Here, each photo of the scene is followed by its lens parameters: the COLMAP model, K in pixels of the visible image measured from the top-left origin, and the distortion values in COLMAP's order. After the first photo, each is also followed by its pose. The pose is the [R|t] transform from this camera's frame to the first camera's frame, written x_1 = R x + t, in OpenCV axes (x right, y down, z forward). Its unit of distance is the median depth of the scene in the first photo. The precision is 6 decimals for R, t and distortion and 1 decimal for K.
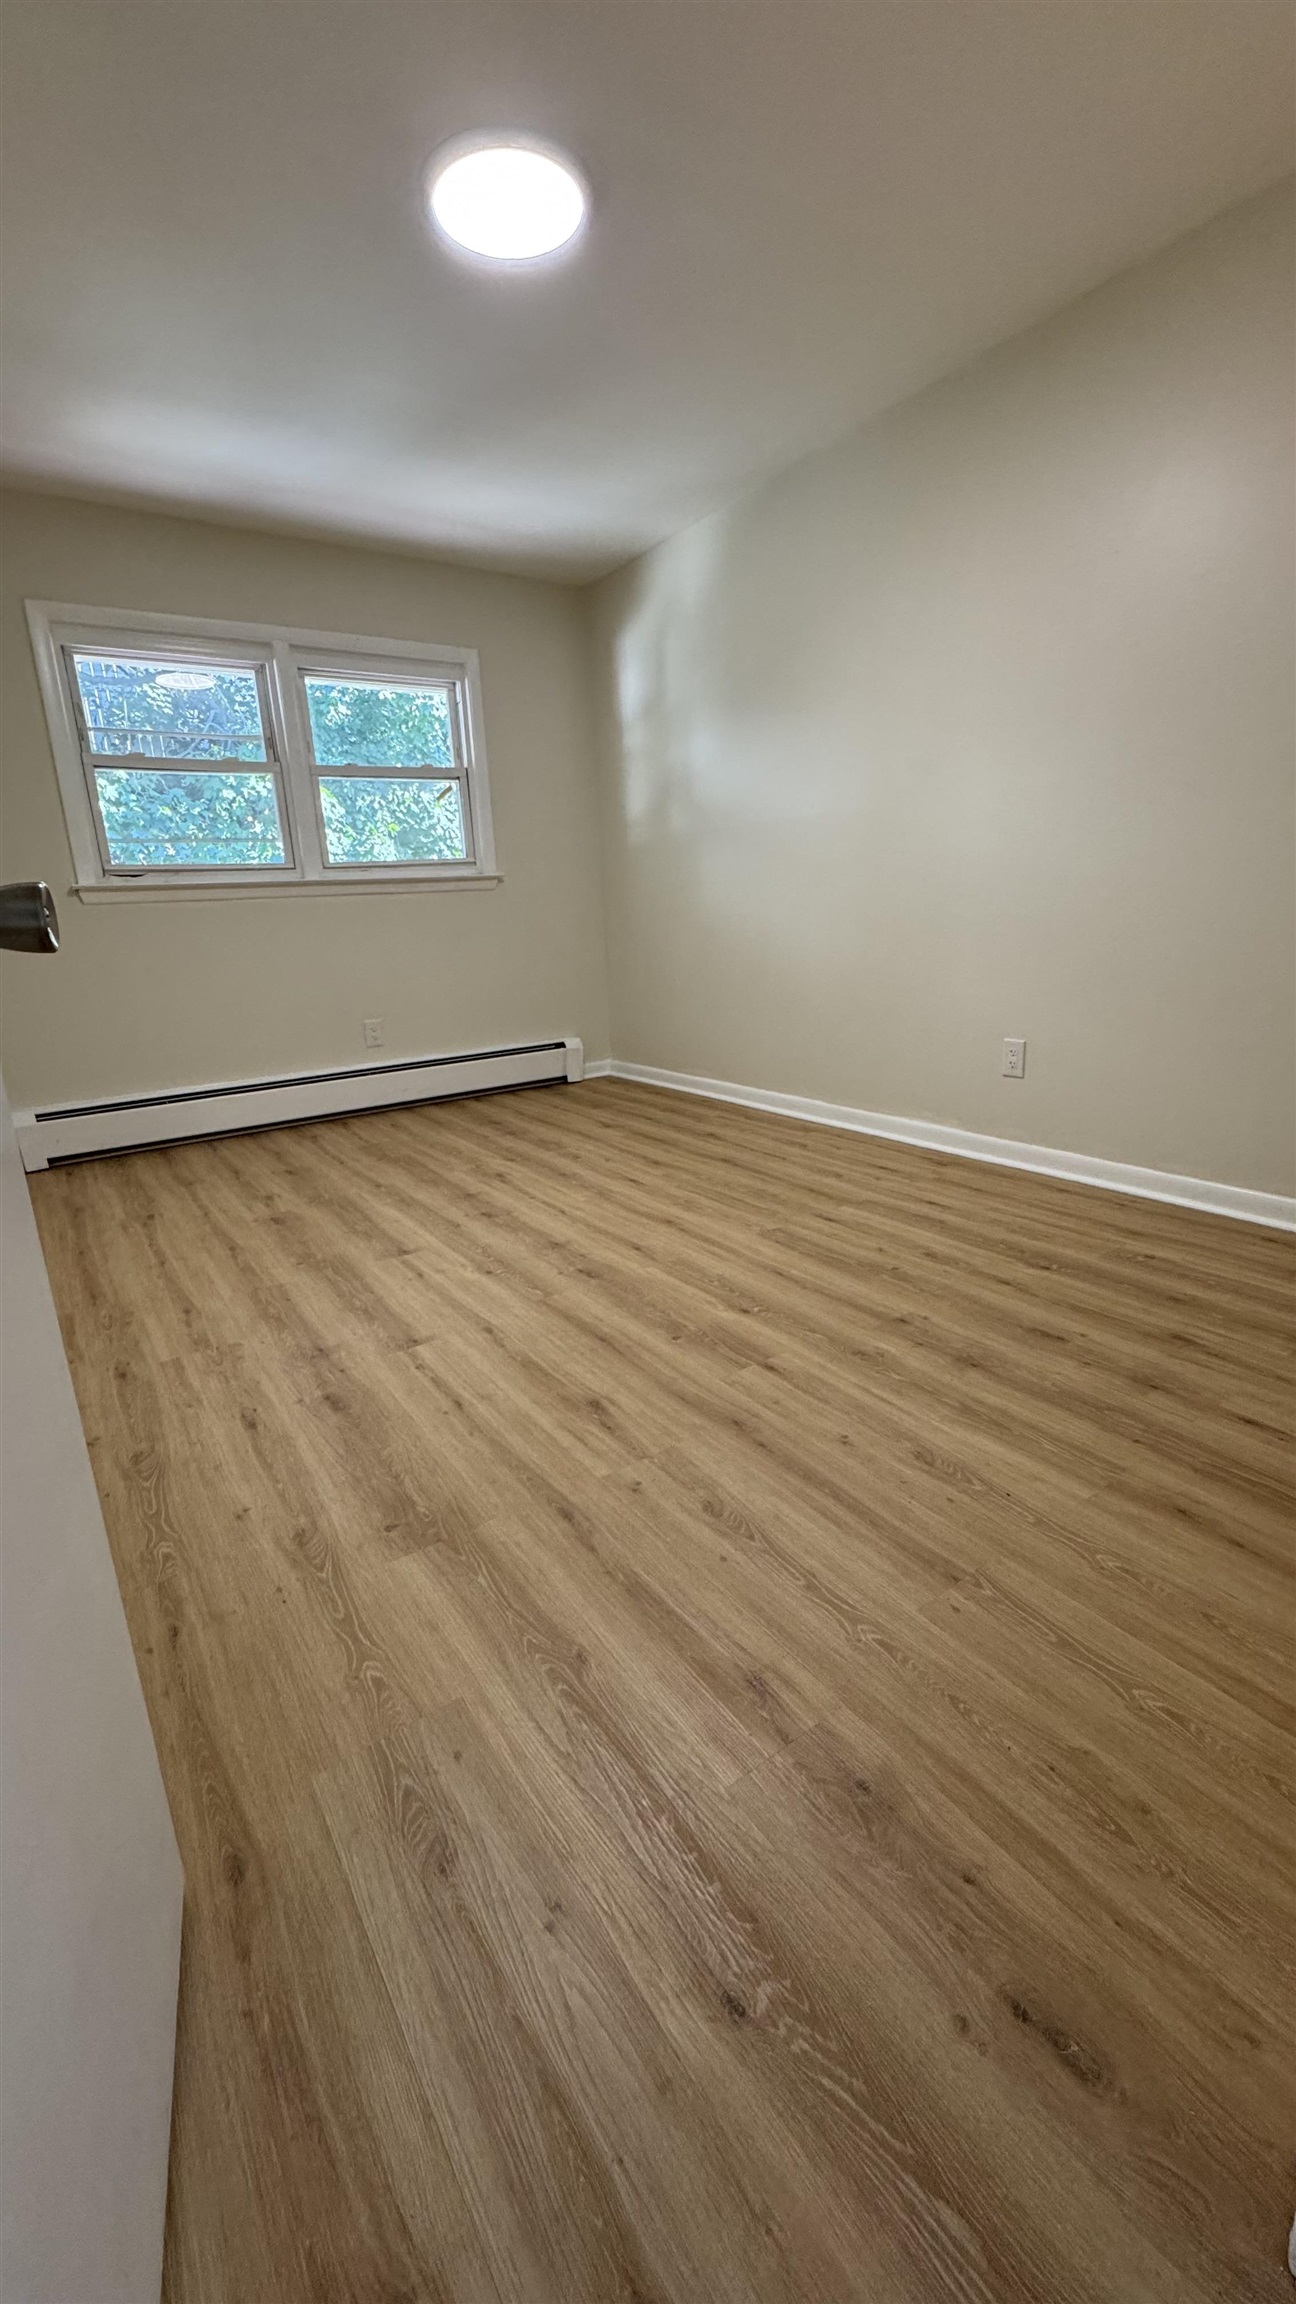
lens RADIAL K [[938.5, 0, 644.3], [0, 938.5, 1159.7], [0, 0, 1]] dist [-0.000381, -0.000021]
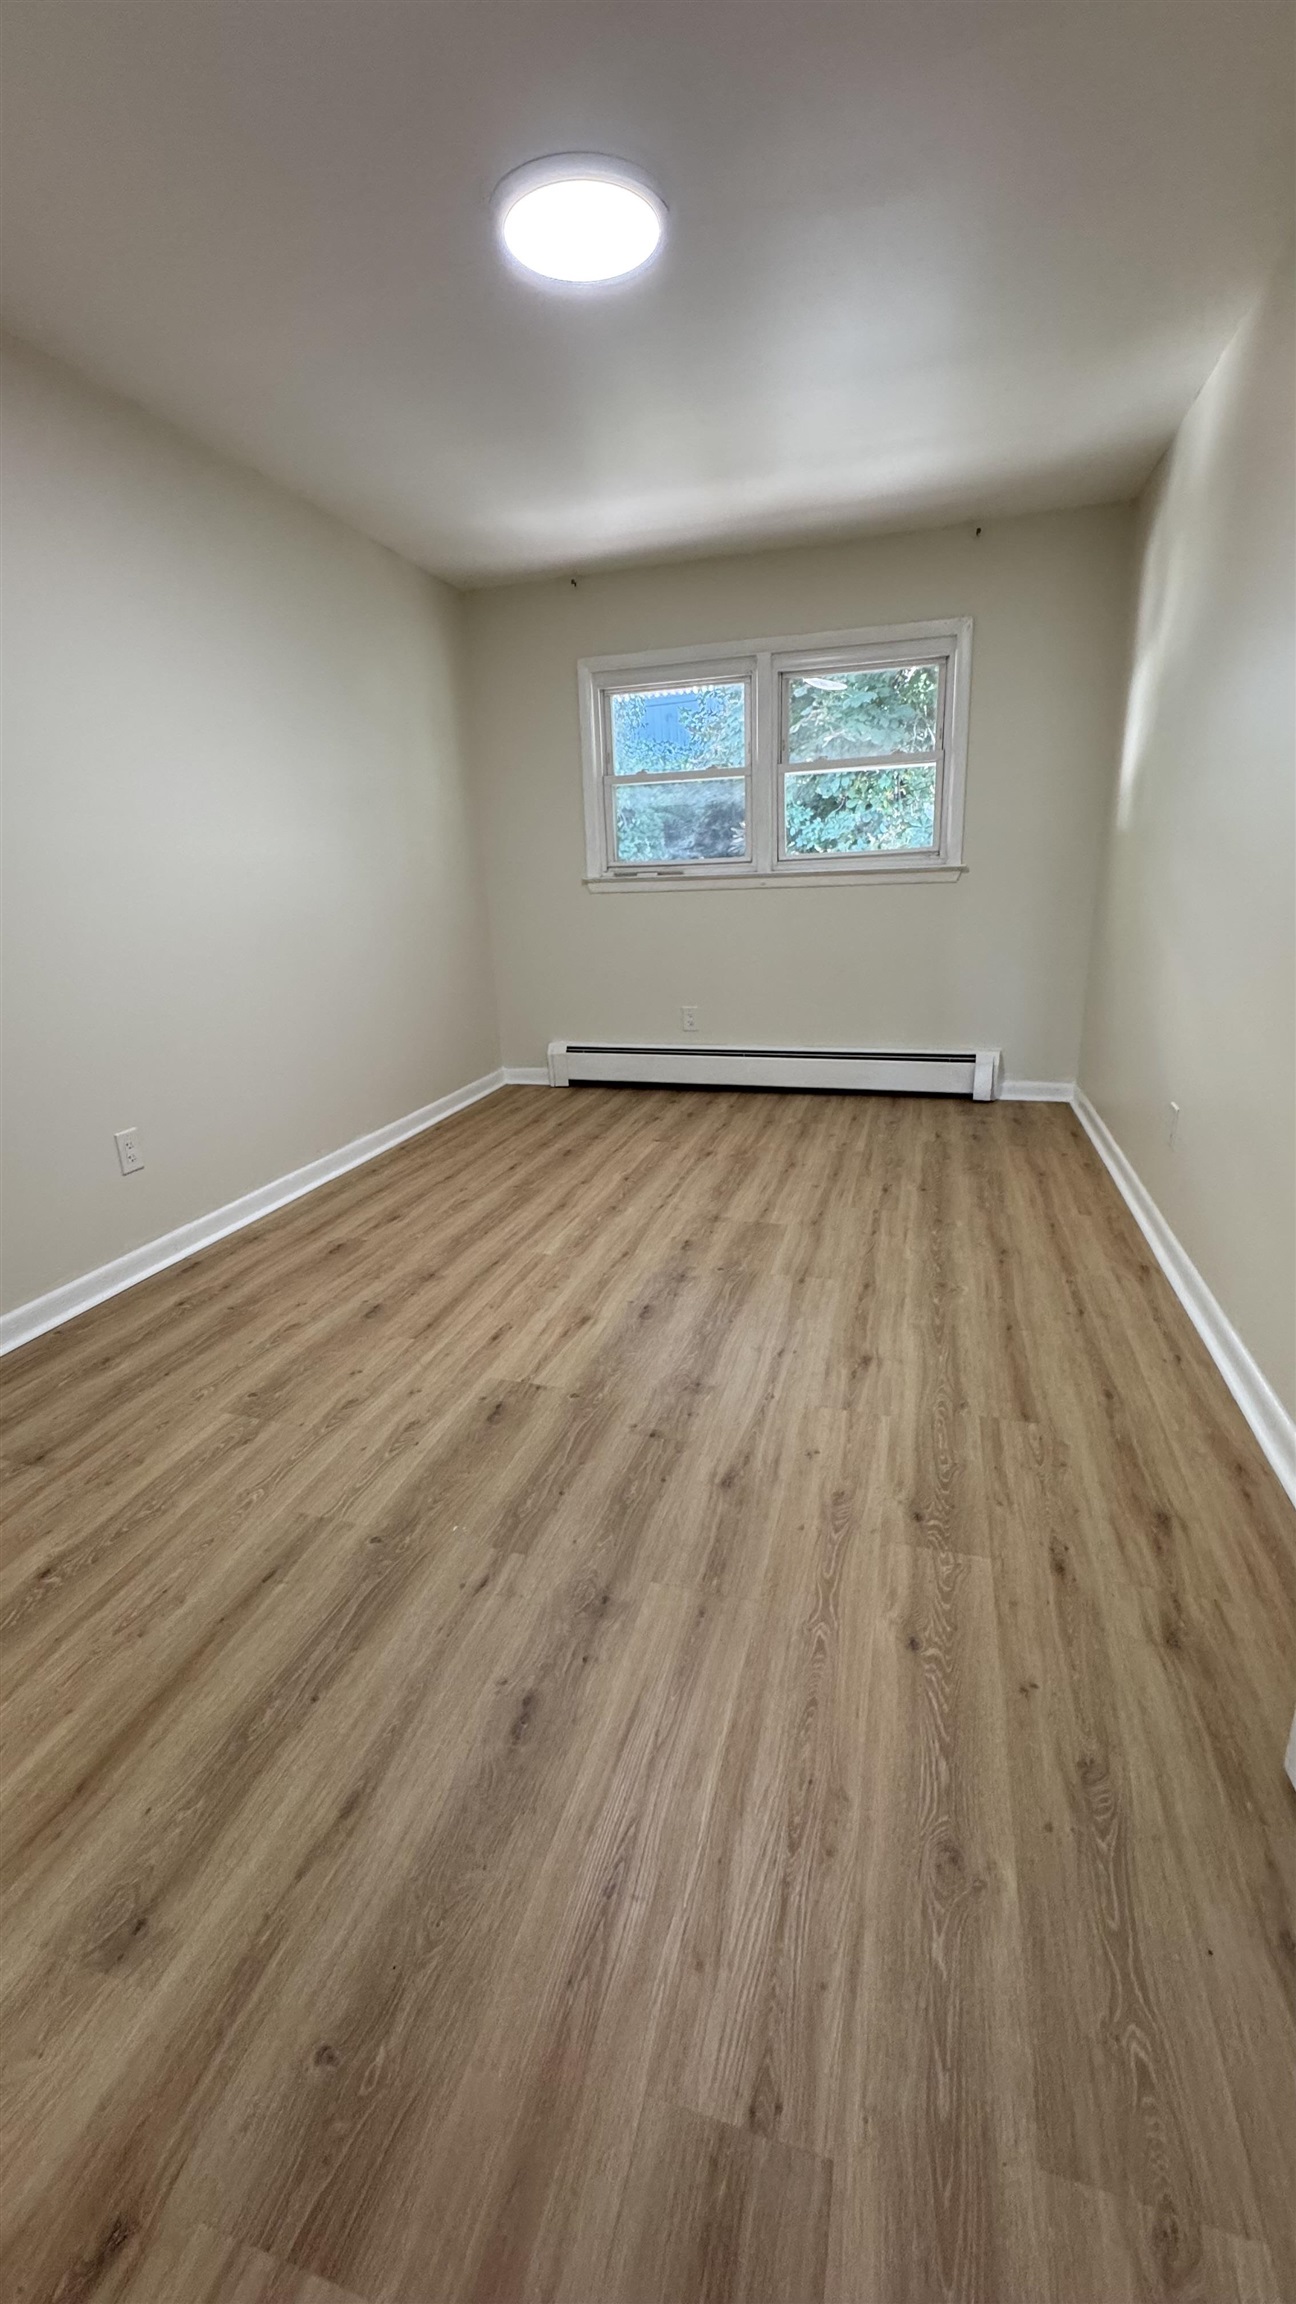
lens RADIAL K [[938.5, 0, 644.3], [0, 938.5, 1159.7], [0, 0, 1]] dist [-0.000381, -0.000021]
pose [[0.631961, 0.228594, -0.740520, 0.394856], [-0.227080, 0.968190, 0.105084, -0.051271], [0.740986, 0.101749, 0.663767, 0.190388]]
